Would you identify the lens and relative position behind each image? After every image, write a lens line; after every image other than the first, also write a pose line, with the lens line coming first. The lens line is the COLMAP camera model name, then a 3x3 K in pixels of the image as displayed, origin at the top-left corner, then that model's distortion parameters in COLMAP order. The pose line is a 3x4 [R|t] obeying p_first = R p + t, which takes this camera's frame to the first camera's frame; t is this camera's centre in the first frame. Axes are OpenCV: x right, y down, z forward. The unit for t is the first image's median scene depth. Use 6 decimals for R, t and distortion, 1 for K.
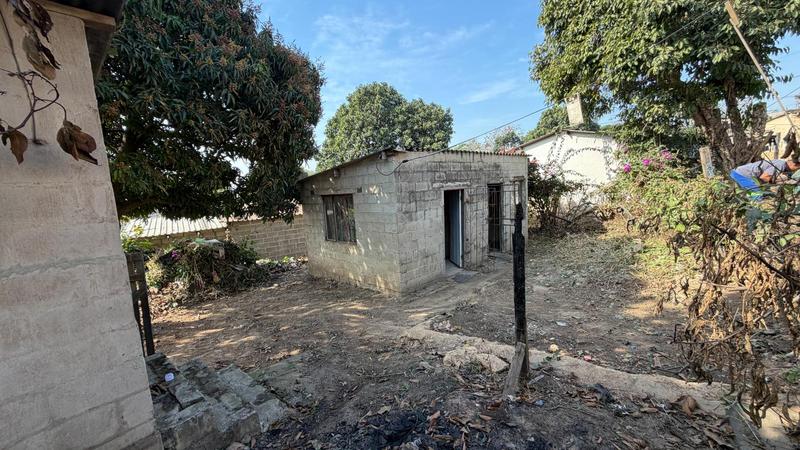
lens RADIAL K [[319.0, 0, 400.1], [0, 319.0, 223.4], [0, 0, 1]] dist [0.000971, -0.000044]
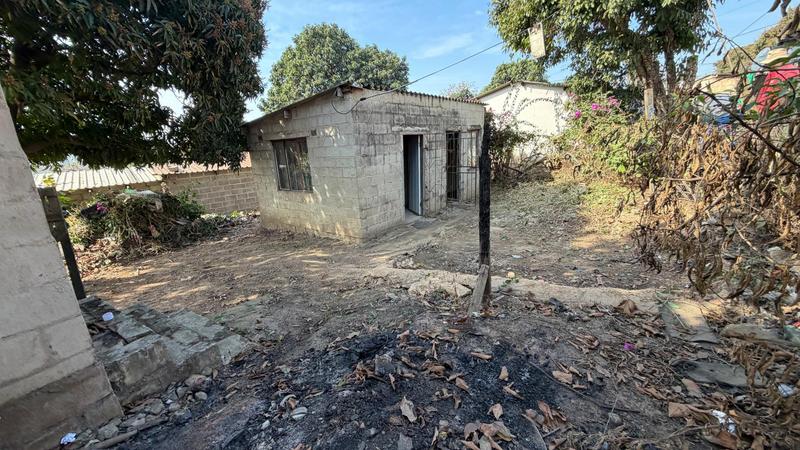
lens RADIAL K [[319.0, 0, 400.1], [0, 319.0, 223.4], [0, 0, 1]] dist [0.000971, -0.000044]
pose [[0.990126, -0.025681, 0.137810, -0.013118], [0.008595, 0.992348, 0.123171, 0.047253], [-0.139918, -0.120770, 0.982770, 0.017349]]
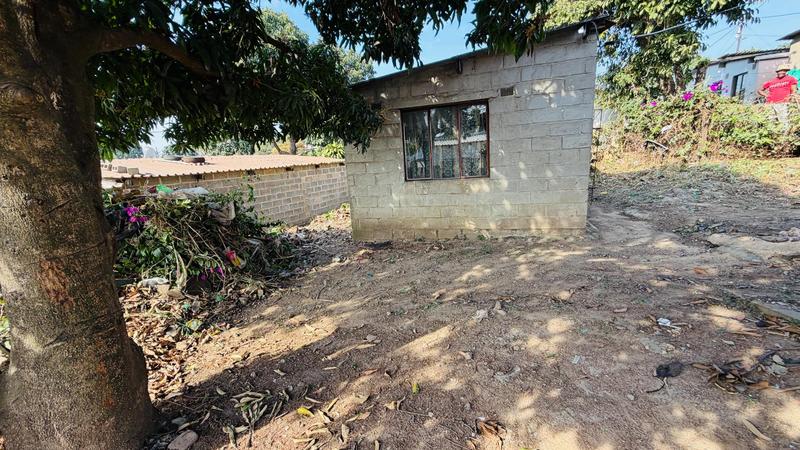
lens RADIAL K [[319.0, 0, 400.1], [0, 319.0, 223.4], [0, 0, 1]] dist [0.000971, -0.000044]
pose [[0.870532, -0.093363, 0.483174, -0.706508], [0.069024, 0.995298, 0.067960, 0.117309], [-0.487246, -0.025811, 0.872883, 0.530937]]
